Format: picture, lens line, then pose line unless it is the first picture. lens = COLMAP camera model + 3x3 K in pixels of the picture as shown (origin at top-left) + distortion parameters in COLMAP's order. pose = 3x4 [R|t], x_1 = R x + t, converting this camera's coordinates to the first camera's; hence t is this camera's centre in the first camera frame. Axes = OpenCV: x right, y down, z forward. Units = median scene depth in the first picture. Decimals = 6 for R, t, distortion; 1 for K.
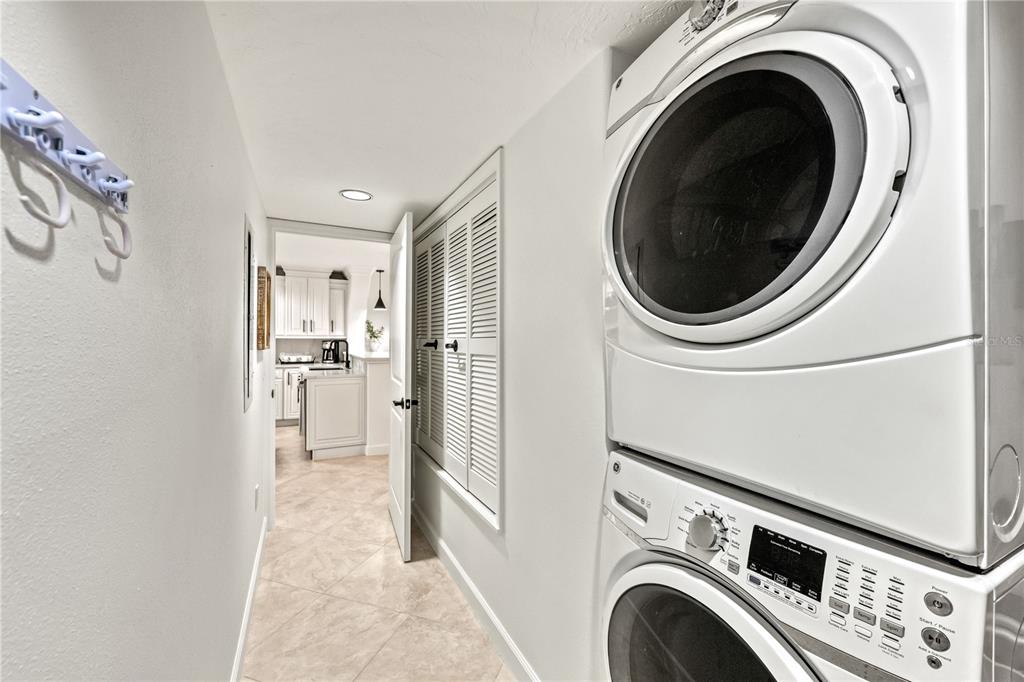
lens RADIAL K [[407.1, 0, 512.7], [0, 407.1, 339.6], [0, 0, 1]] dist [-0.004861, 0.000274]
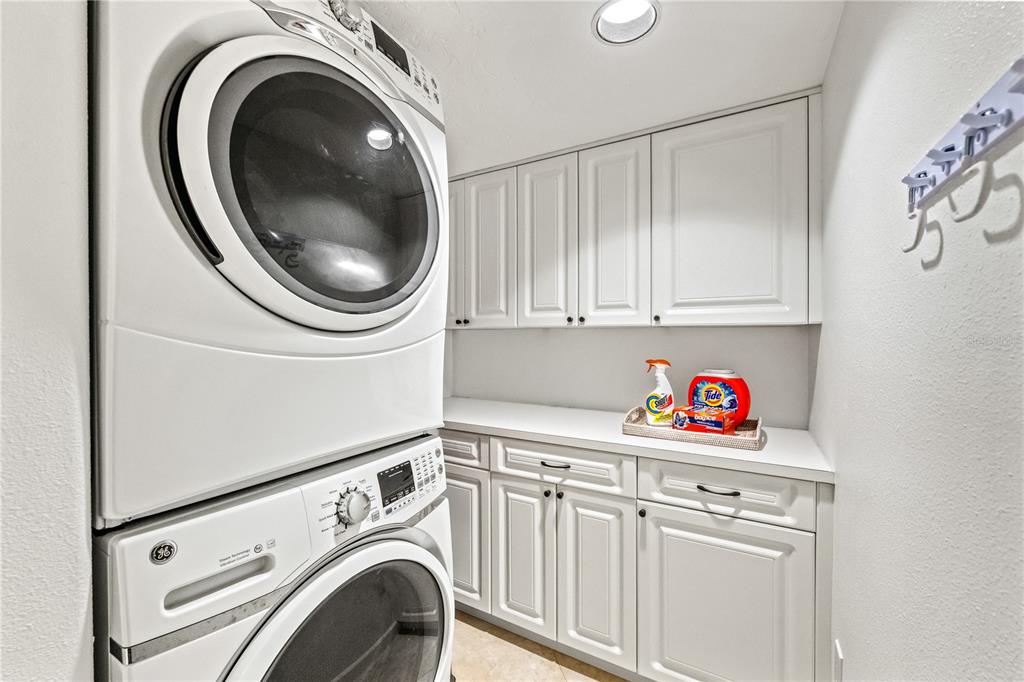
lens RADIAL K [[407.1, 0, 512.0], [0, 407.1, 336.4], [0, 0, 1]] dist [-0.004861, 0.000274]
pose [[-0.555568, 0.000082, 0.831471, -0.702743], [-0.006441, 0.999970, -0.004403, 0.028899], [-0.831446, -0.007801, -0.555551, 1.367463]]
